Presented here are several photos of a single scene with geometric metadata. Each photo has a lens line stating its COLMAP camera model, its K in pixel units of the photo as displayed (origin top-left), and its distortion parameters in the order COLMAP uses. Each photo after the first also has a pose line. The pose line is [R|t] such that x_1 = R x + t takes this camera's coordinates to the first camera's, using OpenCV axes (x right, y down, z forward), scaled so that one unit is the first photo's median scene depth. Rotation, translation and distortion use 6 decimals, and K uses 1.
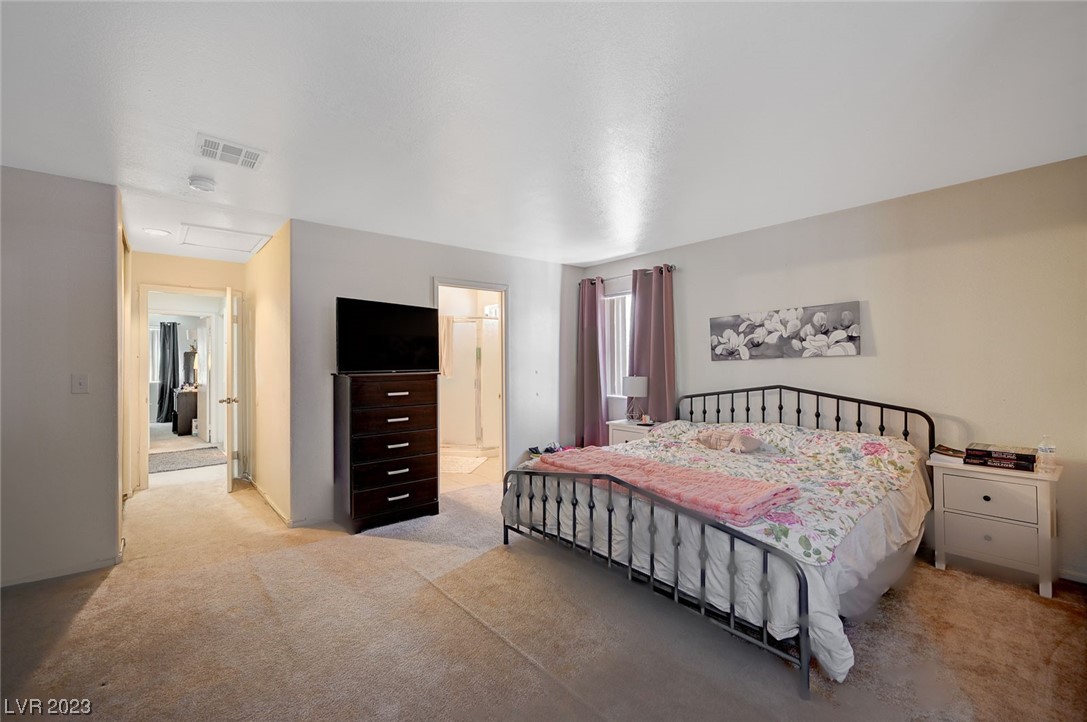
lens RADIAL K [[470.4, 0, 543.5], [0, 470.4, 361.0], [0, 0, 1]] dist [0.003085, -0.000121]
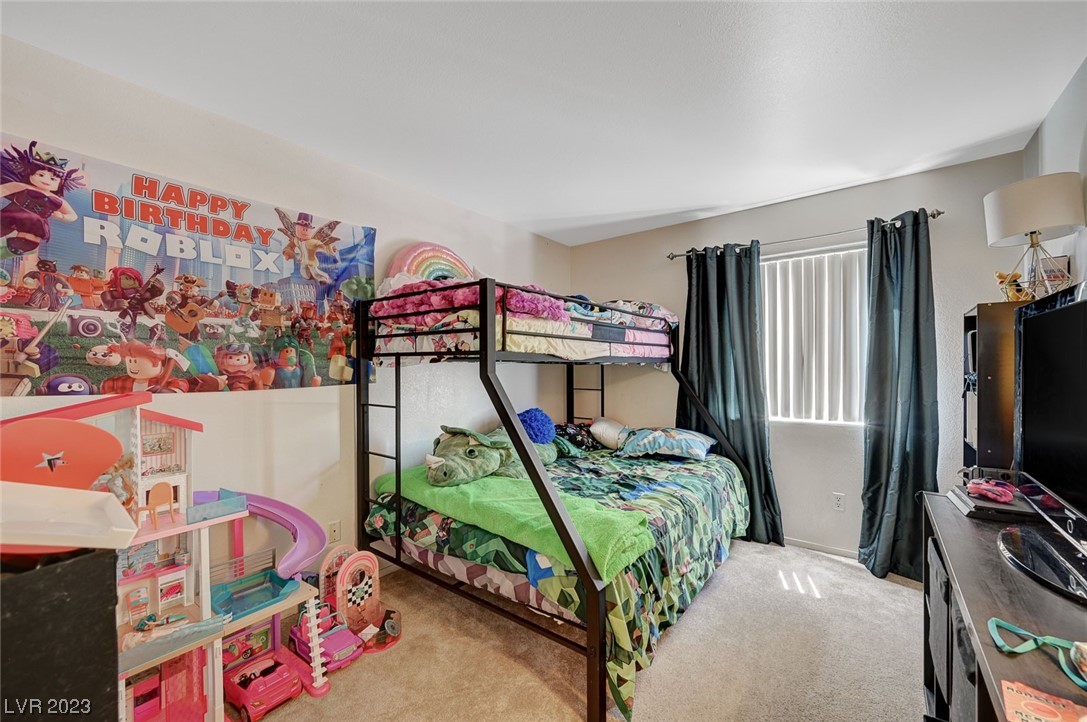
lens RADIAL K [[429.2, 0, 546.9], [0, 429.2, 364.7], [0, 0, 1]] dist [-0.000875, -0.000124]
pose [[0.202447, 0.000718, -0.979293, -0.639762], [0.004476, 0.999989, 0.001658, 0.005489], [0.979283, -0.004719, 0.202441, 0.809777]]
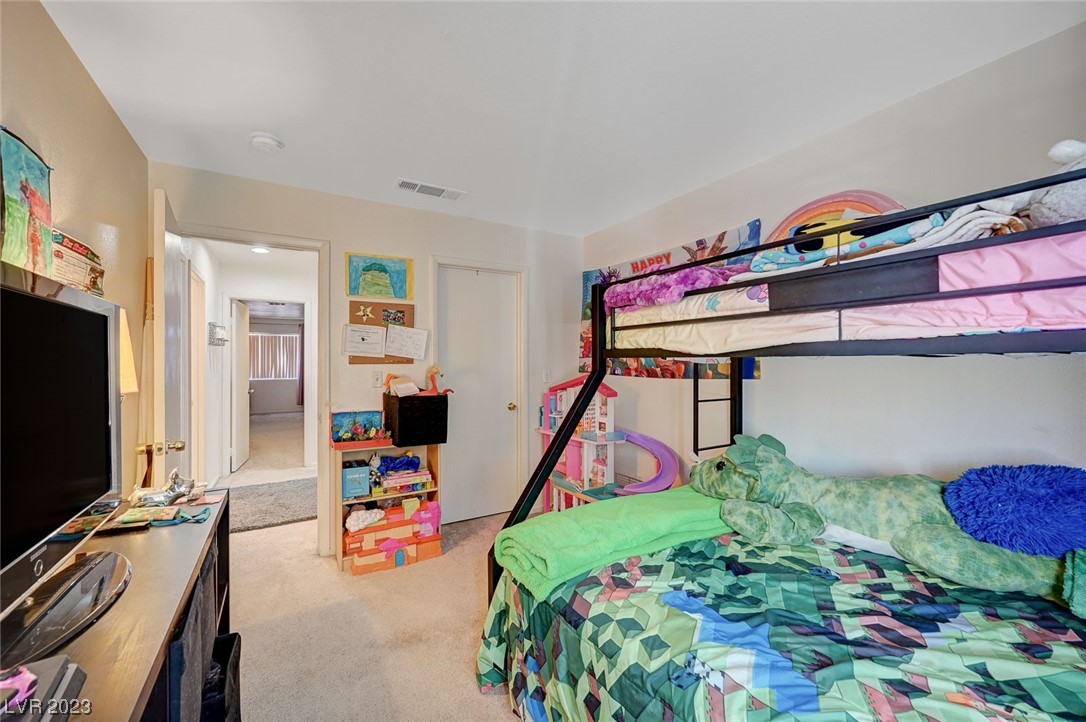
lens RADIAL K [[428.8, 0, 546.4], [0, 428.8, 364.7], [0, 0, 1]] dist [-0.000875, -0.000124]
pose [[-0.988411, 0.007241, 0.151626, -0.847236], [0.007631, 0.999969, 0.001988, 0.006517], [-0.151607, 0.003122, -0.988436, 1.044962]]
